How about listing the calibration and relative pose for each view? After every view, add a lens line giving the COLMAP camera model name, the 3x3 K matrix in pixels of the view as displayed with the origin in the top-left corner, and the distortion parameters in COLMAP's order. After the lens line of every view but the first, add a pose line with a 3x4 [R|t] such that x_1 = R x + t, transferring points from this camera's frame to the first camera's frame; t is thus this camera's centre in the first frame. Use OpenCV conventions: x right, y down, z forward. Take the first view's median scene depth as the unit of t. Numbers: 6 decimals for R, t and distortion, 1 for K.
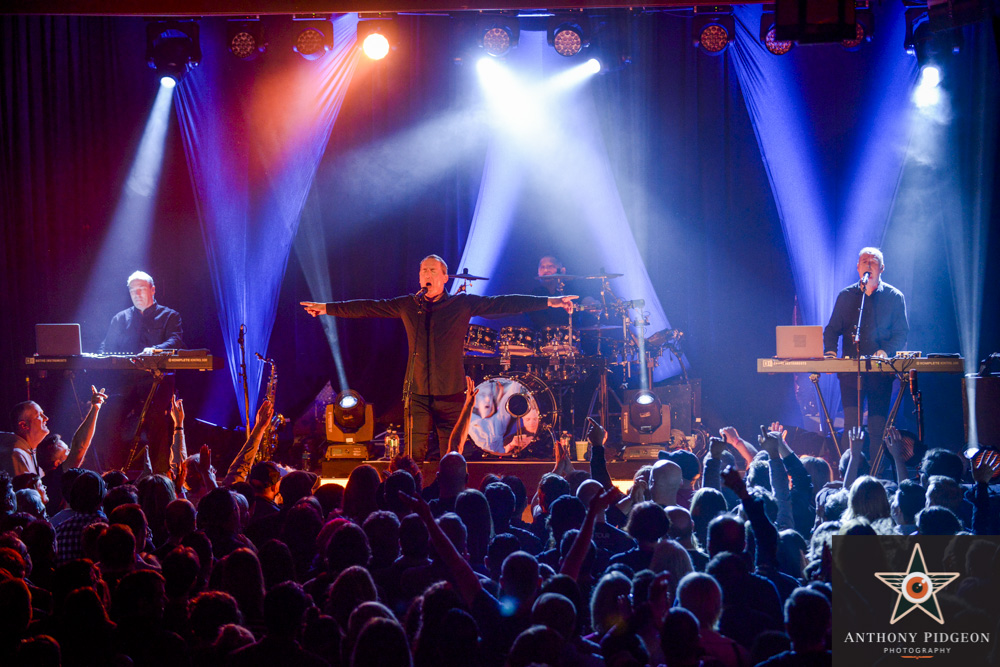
lens RADIAL K [[3707.5, 0, 495.8], [0, 3707.5, 329.7], [0, 0, 1]] dist [0.471550, 0.000000]
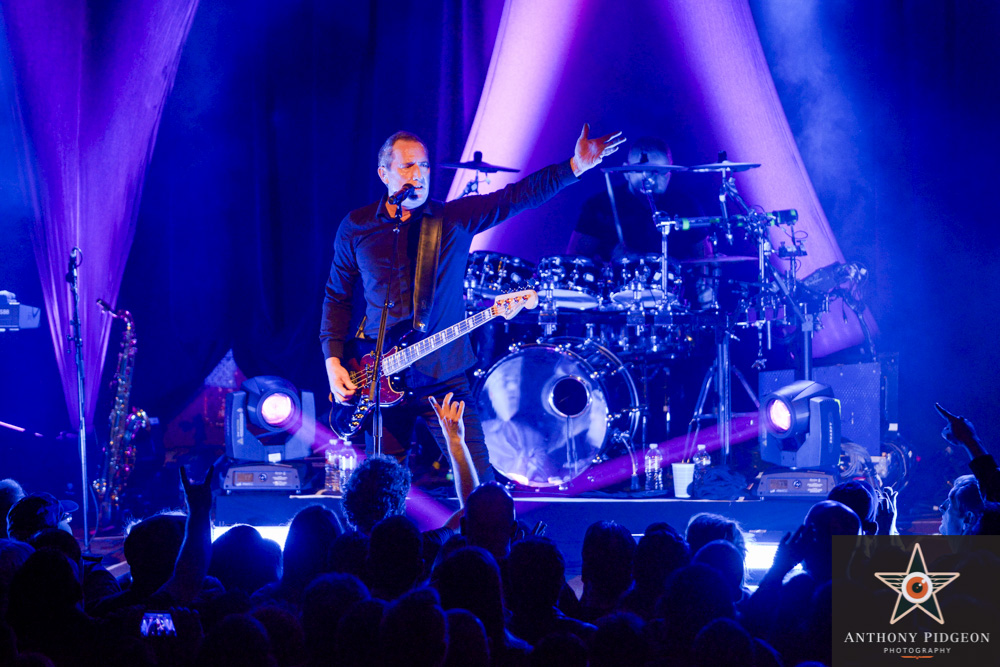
lens RADIAL K [[5154.6, 0, 504.4], [0, 5154.6, 327.5], [0, 0, 1]] dist [1.675759, 0.000000]
pose [[0.999967, 0.008037, 0.001230, -0.004858], [-0.008043, 0.999957, 0.004622, 0.006363], [-0.001193, -0.004632, 0.999989, 0.222868]]
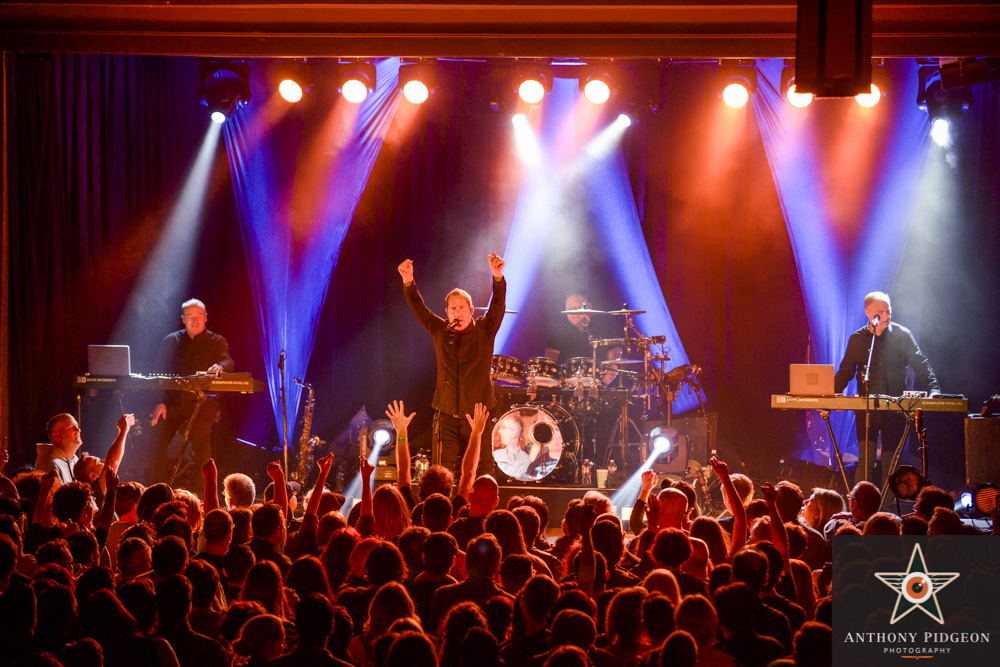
lens RADIAL K [[3432.7, 0, 501.2], [0, 3432.7, 331.2], [0, 0, 1]] dist [0.206696, 0.000000]
pose [[0.999656, 0.024593, -0.009131, 0.002416], [-0.024687, 0.999642, -0.010304, 0.001738], [0.008874, 0.010526, 0.999905, 0.027264]]
